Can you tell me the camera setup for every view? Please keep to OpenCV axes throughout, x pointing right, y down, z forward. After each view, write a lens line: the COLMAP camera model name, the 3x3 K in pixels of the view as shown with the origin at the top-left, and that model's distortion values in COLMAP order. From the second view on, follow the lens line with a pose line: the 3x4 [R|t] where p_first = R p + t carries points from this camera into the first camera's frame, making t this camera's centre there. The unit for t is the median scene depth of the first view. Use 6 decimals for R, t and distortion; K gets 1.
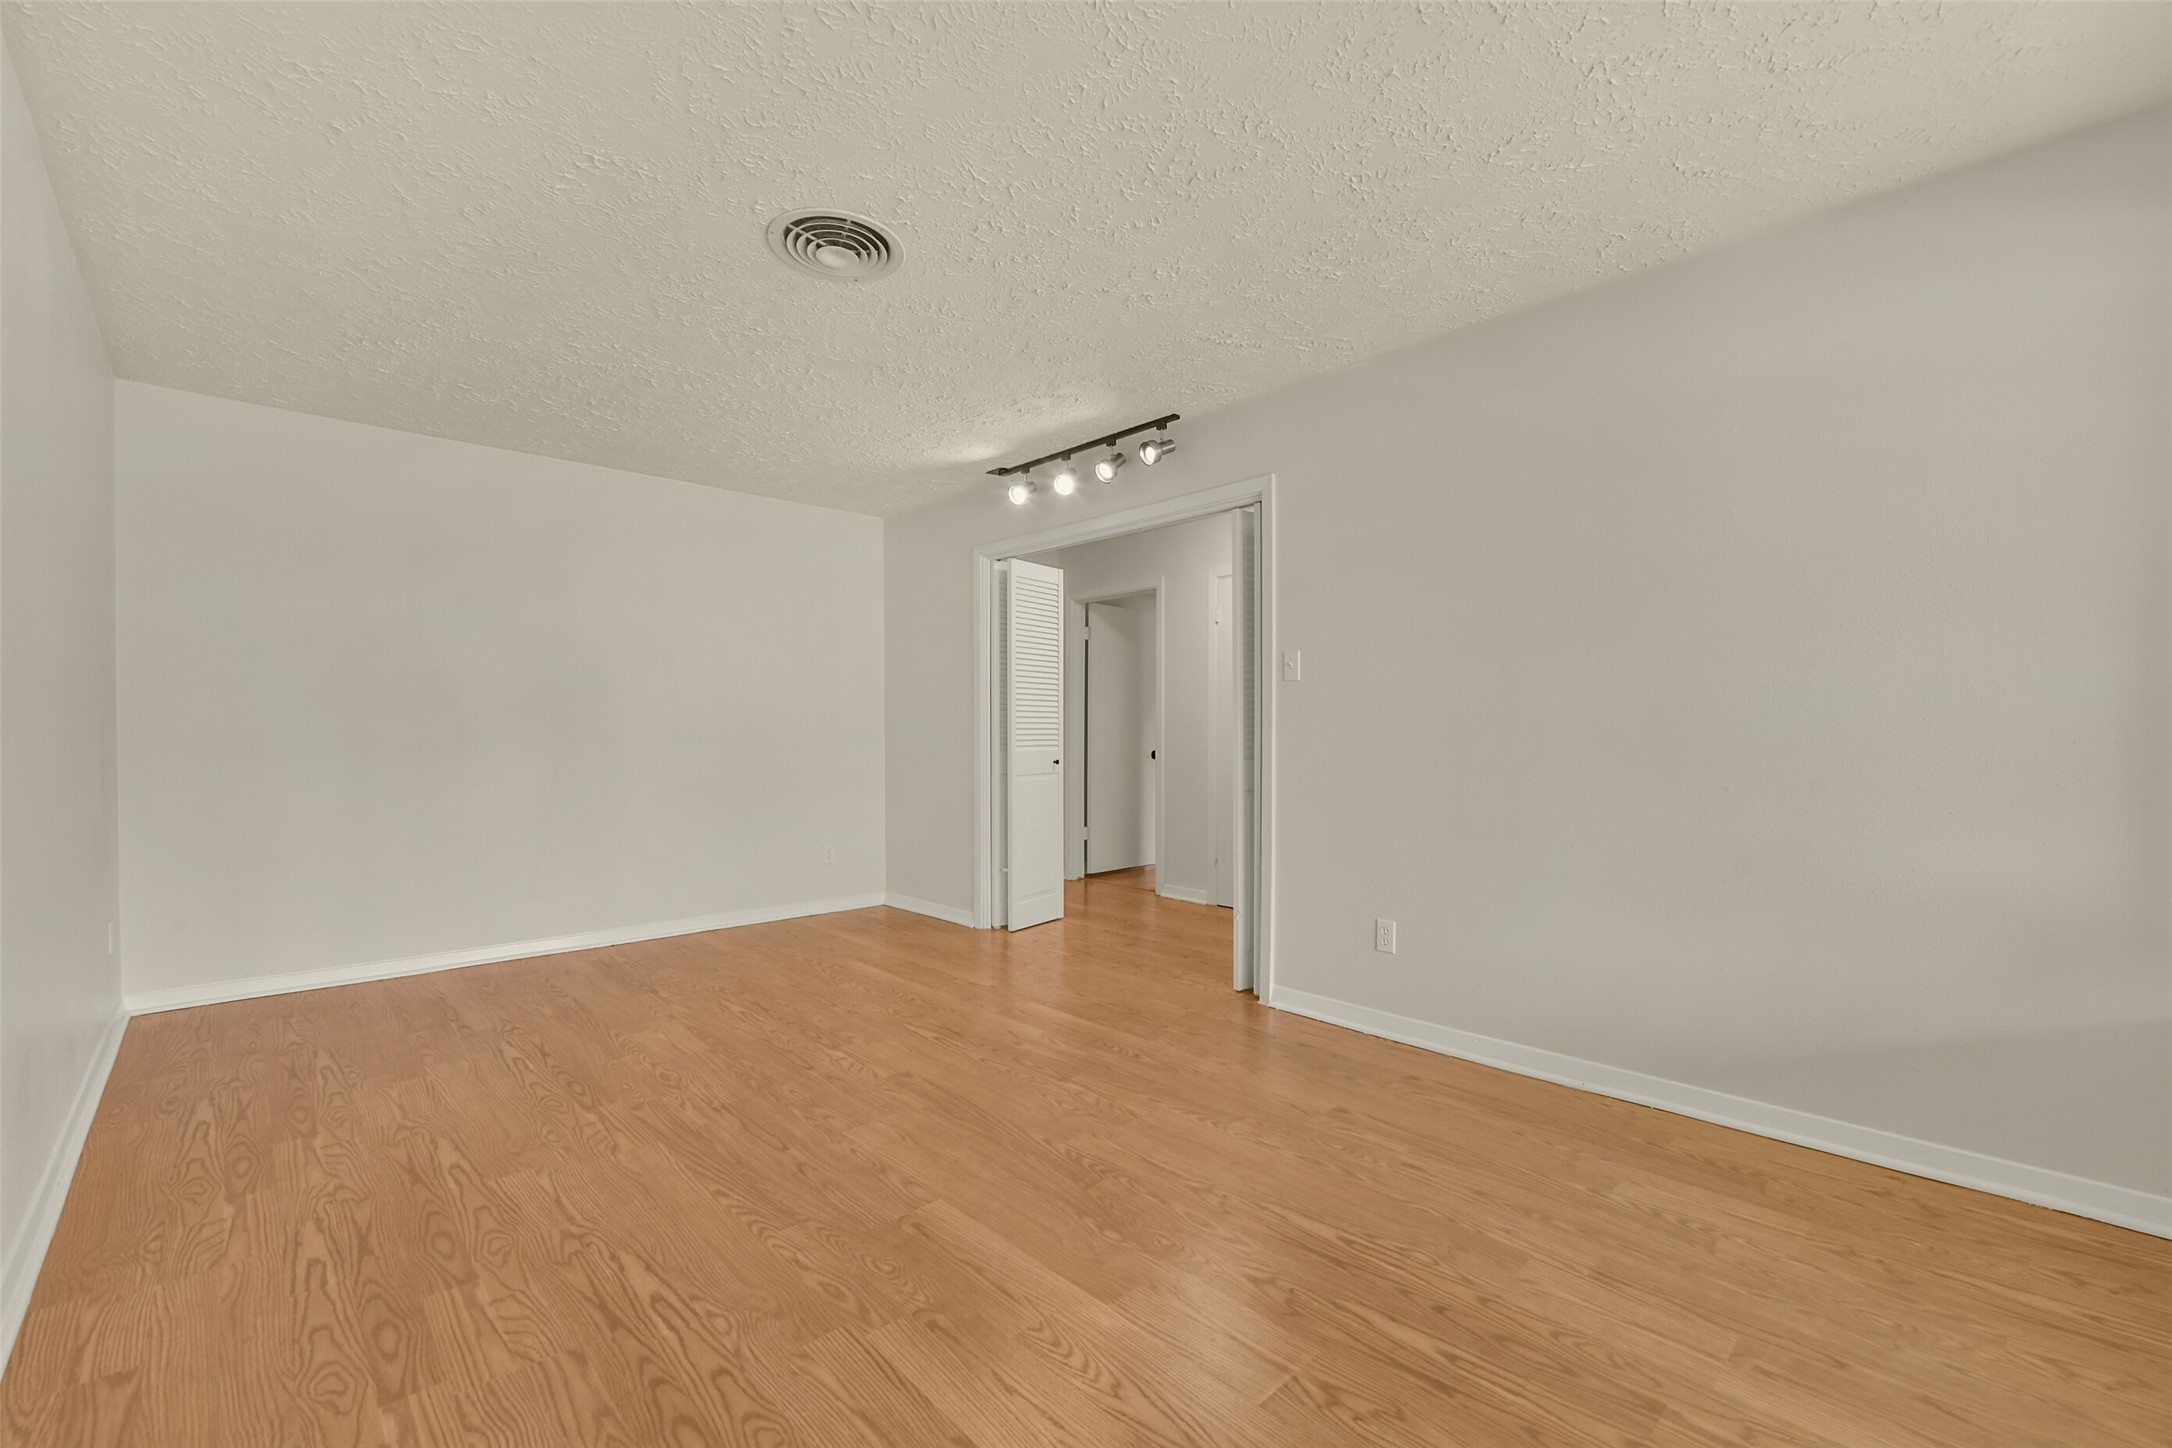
lens RADIAL K [[891.4, 0, 1093.2], [0, 891.4, 725.1], [0, 0, 1]] dist [-0.000559, -0.000001]
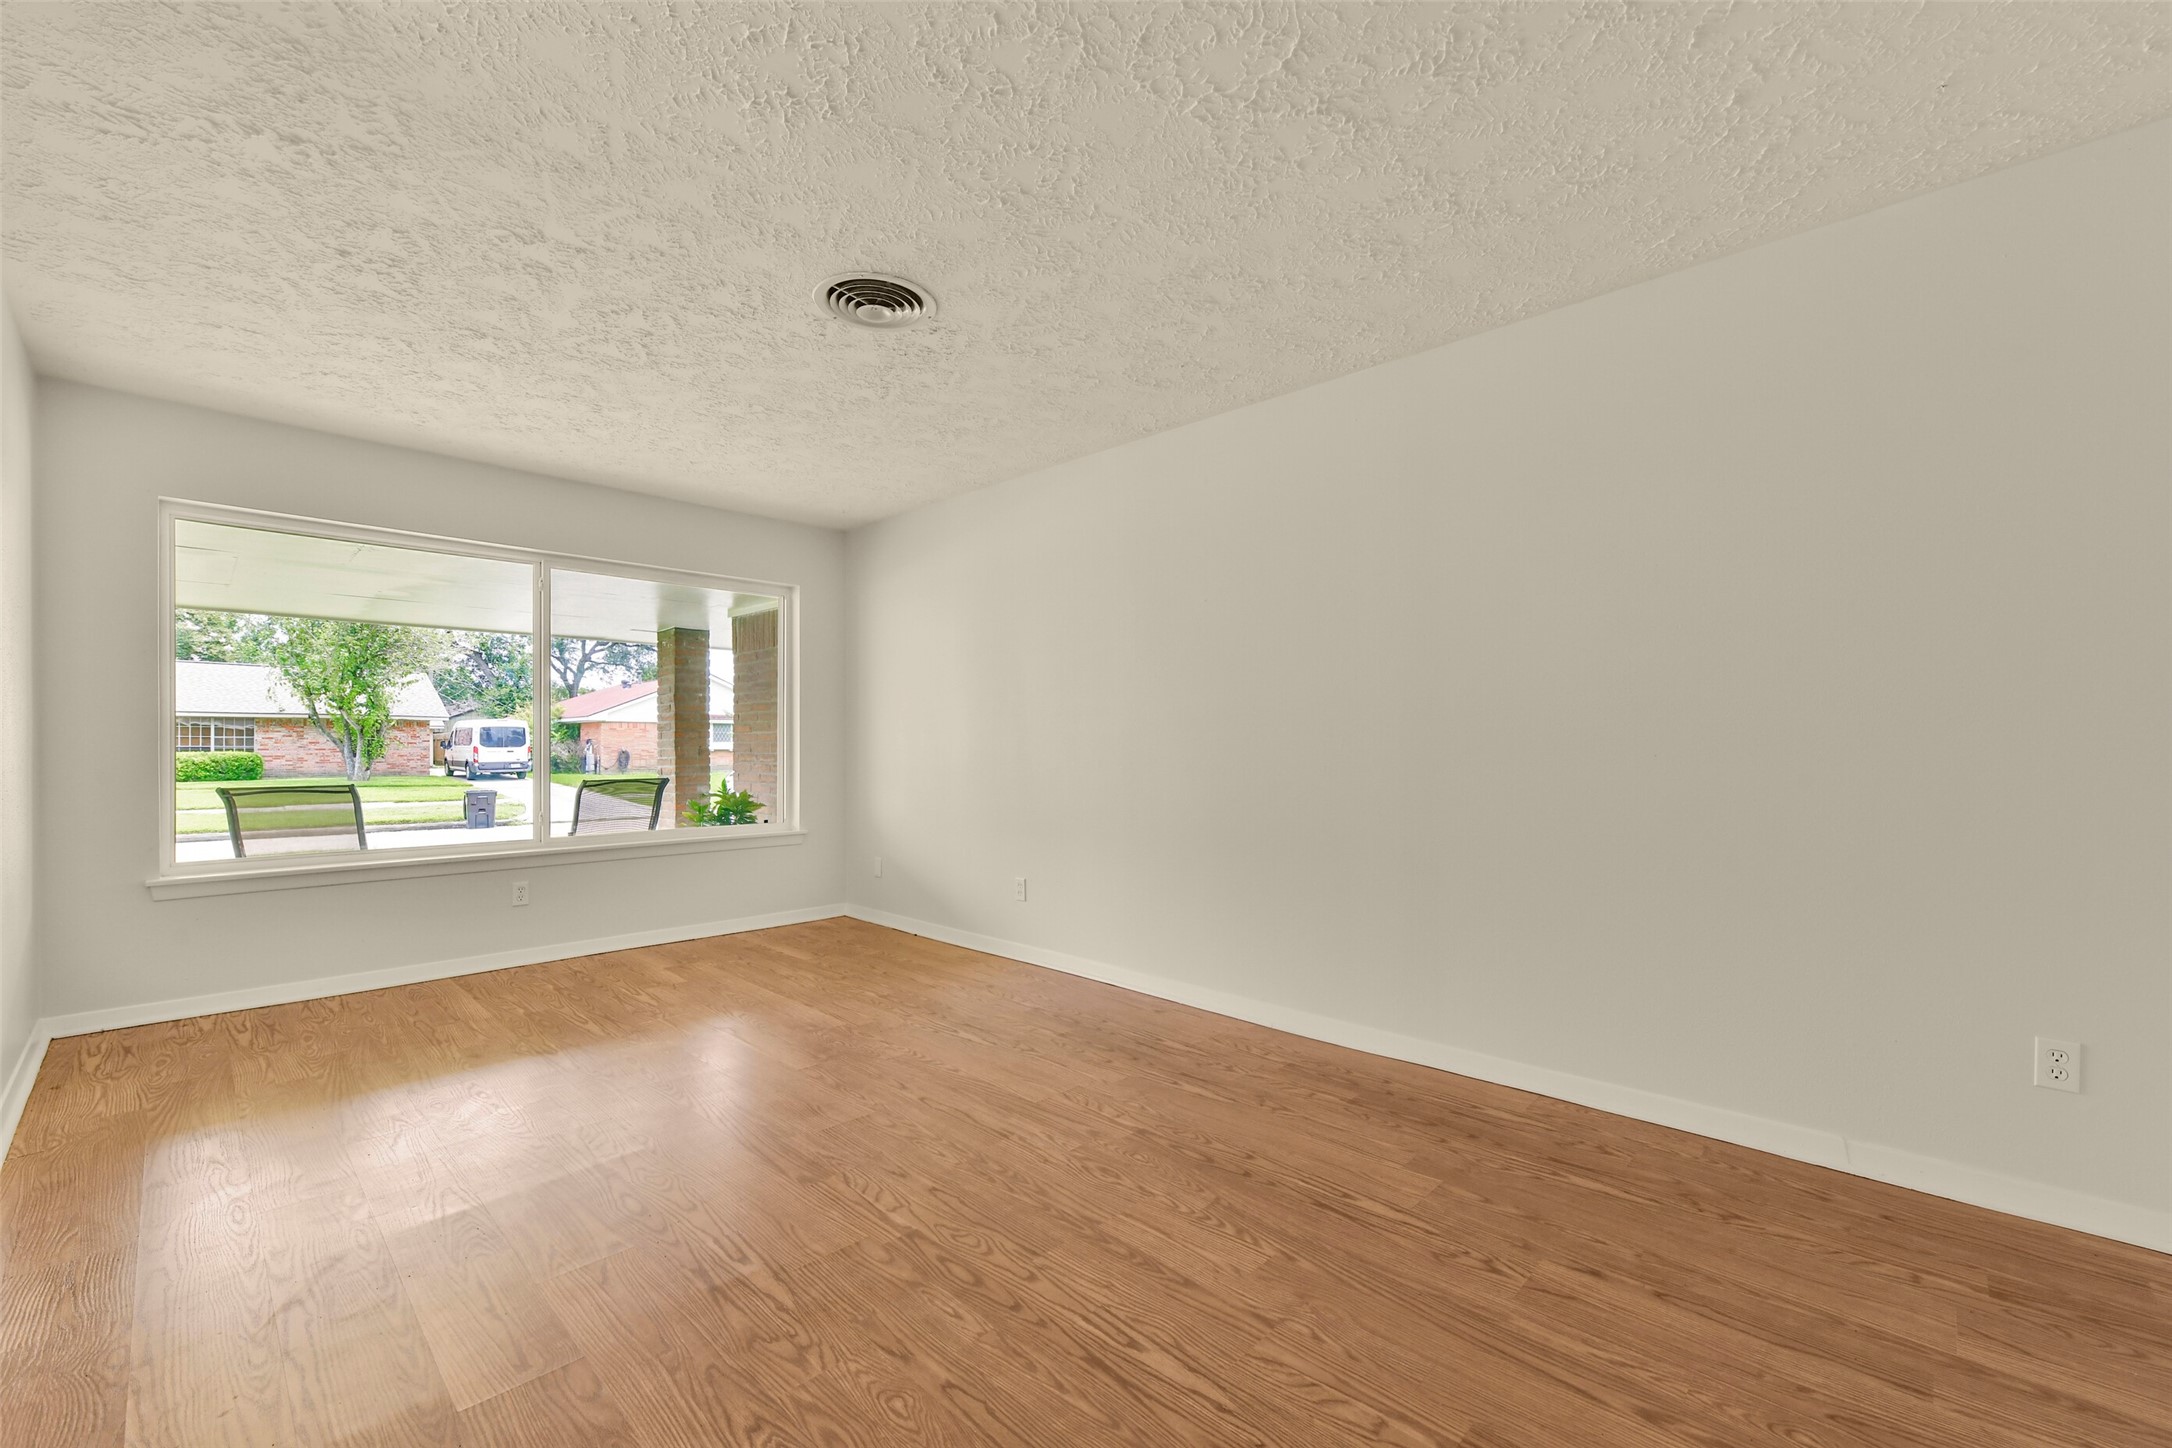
lens RADIAL K [[891.4, 0, 1092.6], [0, 891.4, 734.2], [0, 0, 1]] dist [-0.000559, -0.000001]
pose [[-0.999271, 0.000377, -0.038174, -0.470672], [0.001090, 0.999825, -0.018662, 0.014487], [0.038161, -0.018690, -0.999097, 1.961214]]
